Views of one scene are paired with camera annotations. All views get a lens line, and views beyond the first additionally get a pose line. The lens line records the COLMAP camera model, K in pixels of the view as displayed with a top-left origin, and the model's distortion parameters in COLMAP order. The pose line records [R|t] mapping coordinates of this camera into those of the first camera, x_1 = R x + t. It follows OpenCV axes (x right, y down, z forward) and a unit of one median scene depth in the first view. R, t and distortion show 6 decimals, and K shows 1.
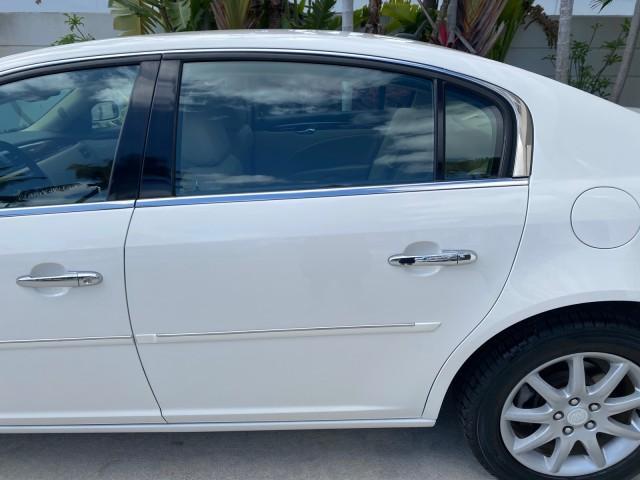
lens RADIAL K [[492.7, 0, 317.5], [0, 492.7, 235.4], [0, 0, 1]] dist [0.010145, -0.002685]
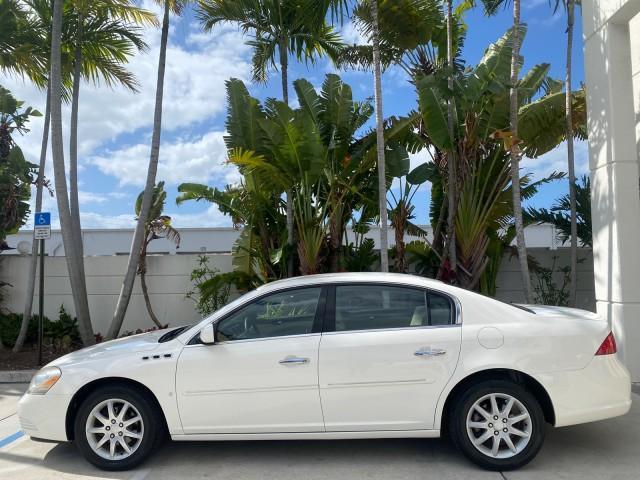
lens RADIAL K [[488.0, 0, 318.1], [0, 488.0, 239.1], [0, 0, 1]] dist [0.029531, -0.005189]
pose [[0.998082, -0.016696, -0.059619, -0.190147], [-0.009225, 0.912096, -0.409873, 0.520082], [0.061221, 0.409636, 0.910192, -1.574279]]
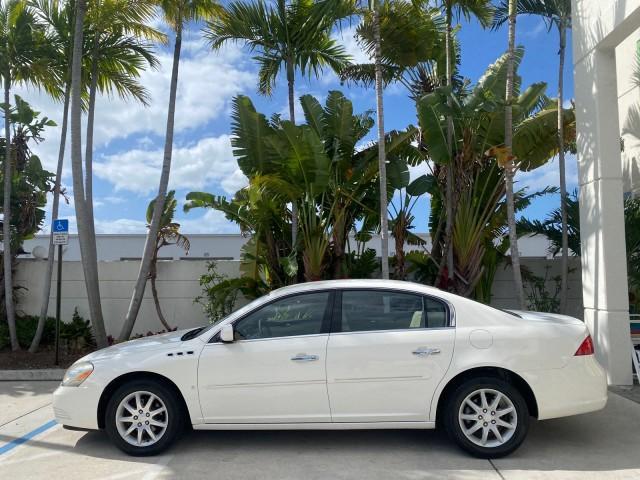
lens RADIAL K [[488.0, 0, 318.1], [0, 488.0, 239.1], [0, 0, 1]] dist [0.029531, -0.005189]
pose [[0.998249, -0.007778, -0.058633, -0.224941], [-0.017734, 0.906347, -0.422161, 0.620505], [0.056426, 0.422462, 0.904623, -1.841927]]
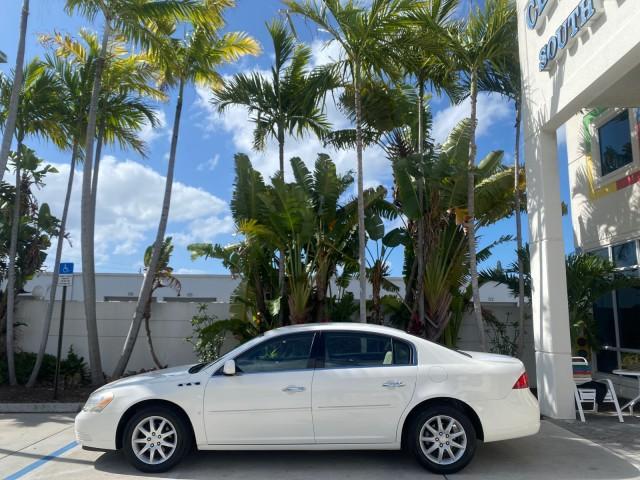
lens RADIAL K [[488.0, 0, 318.1], [0, 488.0, 239.1], [0, 0, 1]] dist [0.029531, -0.005189]
pose [[0.999787, 0.009316, -0.018431, -0.249736], [-0.017230, 0.868273, -0.495788, 0.827315], [0.011384, 0.496000, 0.868248, -2.454993]]
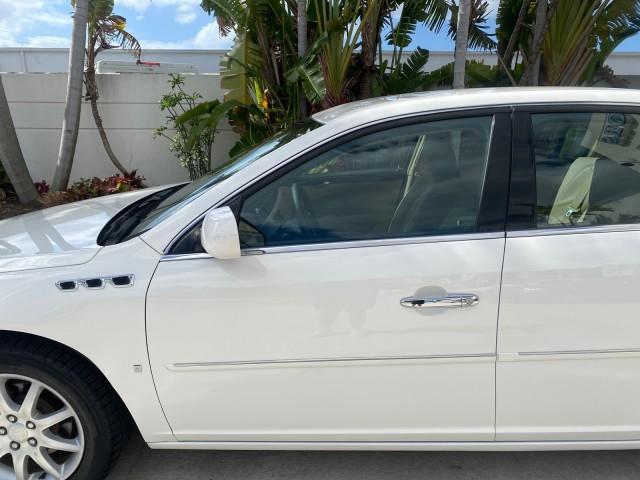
lens RADIAL K [[486.1, 0, 318.8], [0, 486.1, 237.5], [0, 0, 1]] dist [0.016397, -0.002753]
pose [[0.999925, 0.005808, -0.010802, -0.696753], [-0.006846, 0.995094, -0.098698, 0.049615], [0.010176, 0.098764, 0.995059, -0.104732]]
